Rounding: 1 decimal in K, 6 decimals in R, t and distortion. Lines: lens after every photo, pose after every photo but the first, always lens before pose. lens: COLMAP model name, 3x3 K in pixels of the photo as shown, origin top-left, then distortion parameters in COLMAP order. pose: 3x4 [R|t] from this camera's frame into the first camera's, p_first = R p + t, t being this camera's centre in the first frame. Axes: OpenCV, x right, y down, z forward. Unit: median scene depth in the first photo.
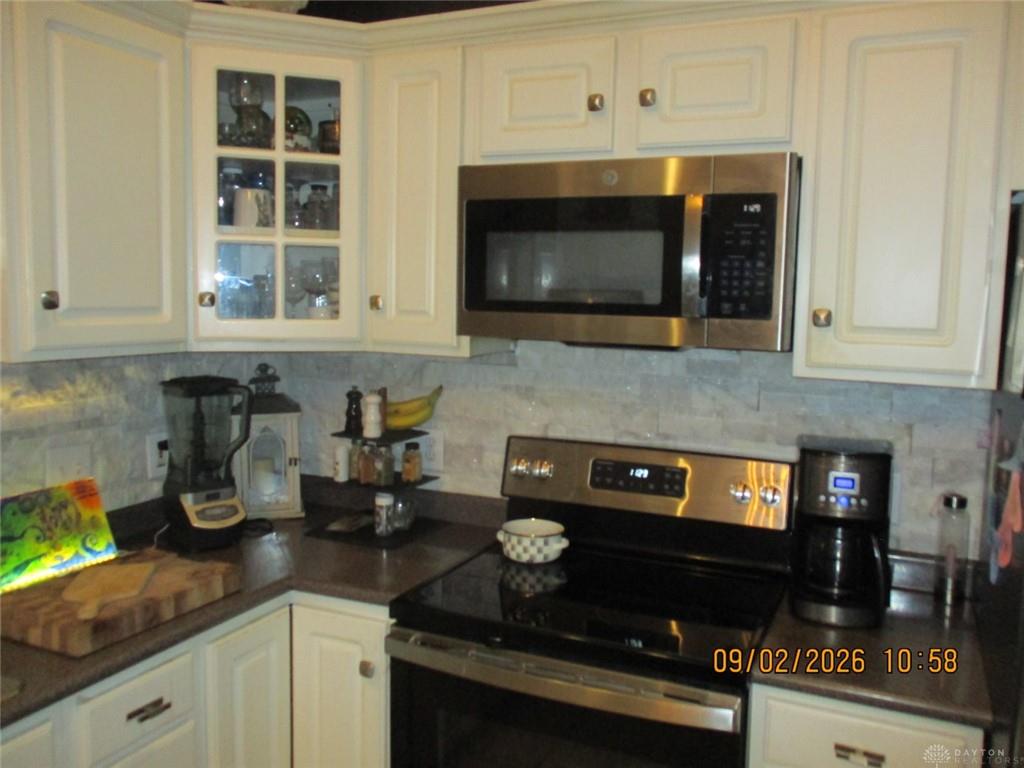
lens RADIAL K [[843.5, 0, 517.8], [0, 843.5, 374.3], [0, 0, 1]] dist [-0.023919, -0.001574]
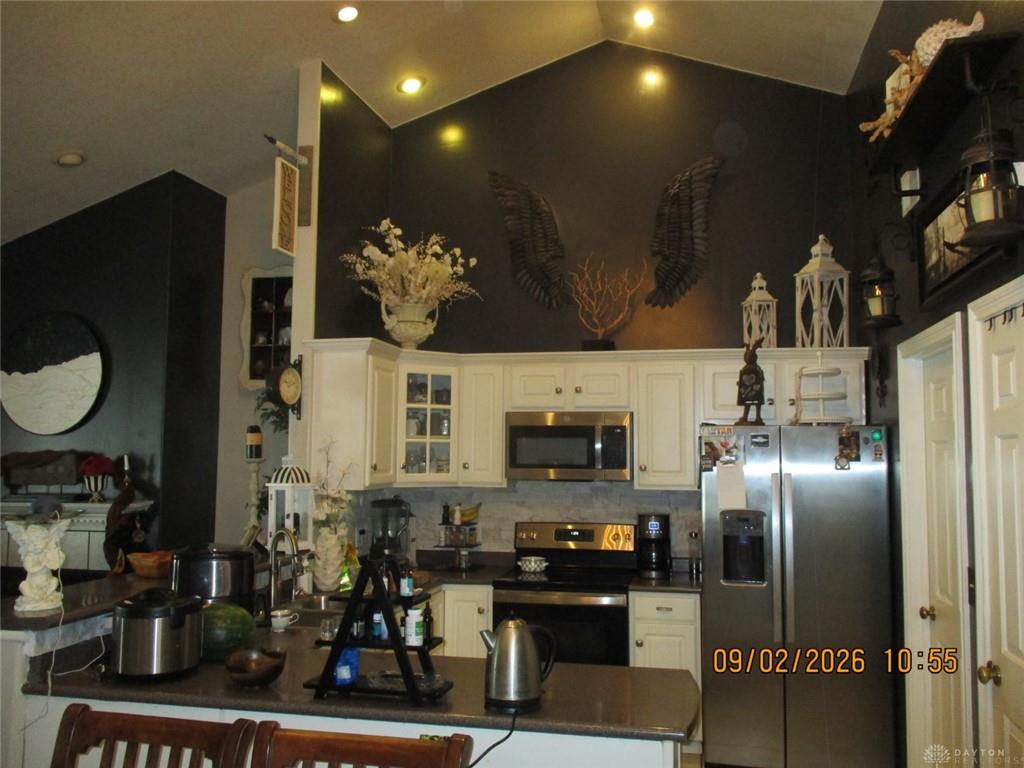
lens RADIAL K [[843.5, 0, 517.8], [0, 843.5, 374.3], [0, 0, 1]] dist [-0.023919, -0.001574]
pose [[0.975715, 0.005906, 0.218967, -0.559301], [0.034696, 0.982850, -0.181115, 0.100930], [-0.216281, 0.184314, 0.958776, -1.403280]]
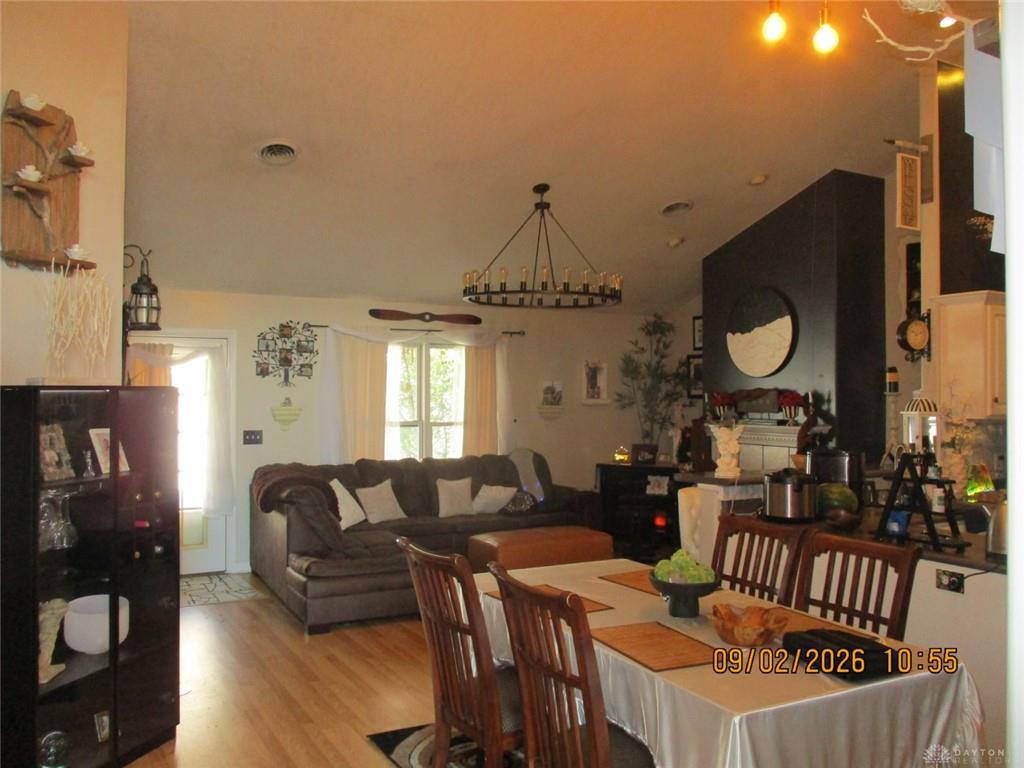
lens RADIAL K [[843.5, 0, 517.8], [0, 843.5, 374.3], [0, 0, 1]] dist [-0.023919, -0.001574]
pose [[0.809967, -0.023374, -0.586009, -0.129956], [-0.051659, 0.992478, -0.110989, 0.208693], [0.584195, 0.120170, 0.802667, -2.085542]]
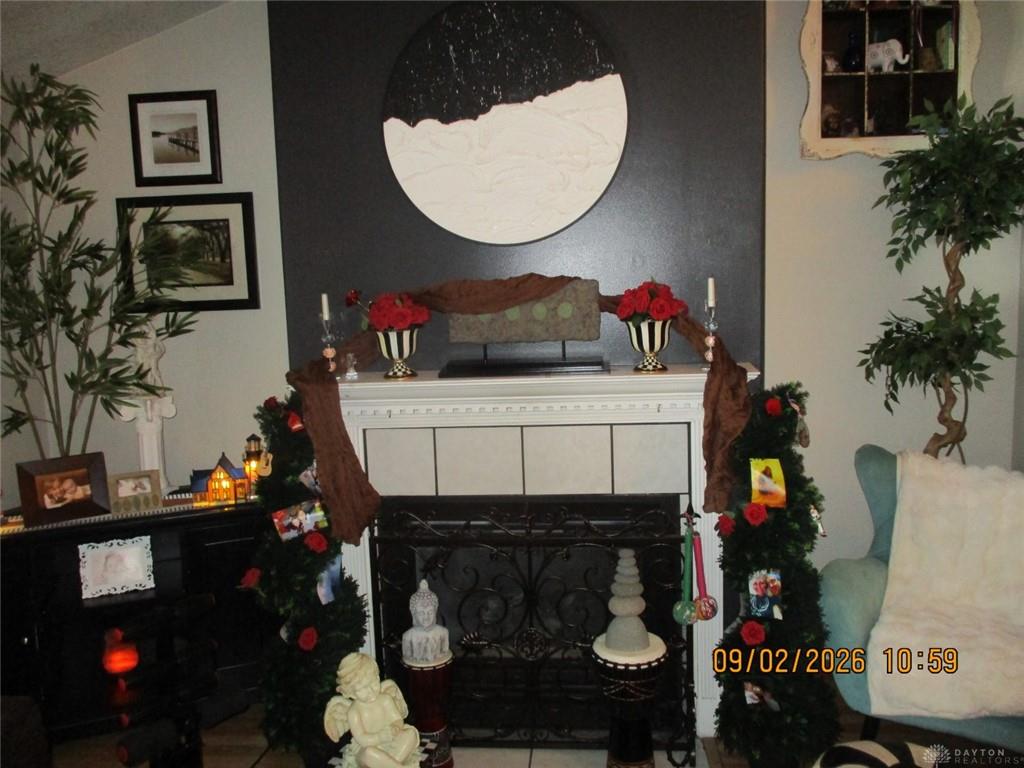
lens RADIAL K [[843.5, 0, 517.8], [0, 843.5, 374.3], [0, 0, 1]] dist [-0.023919, -0.001574]
pose [[0.937726, -0.078222, 0.338455, -1.864573], [0.076600, 0.996896, 0.018170, -0.053158], [-0.338826, 0.008887, 0.940807, 0.173958]]
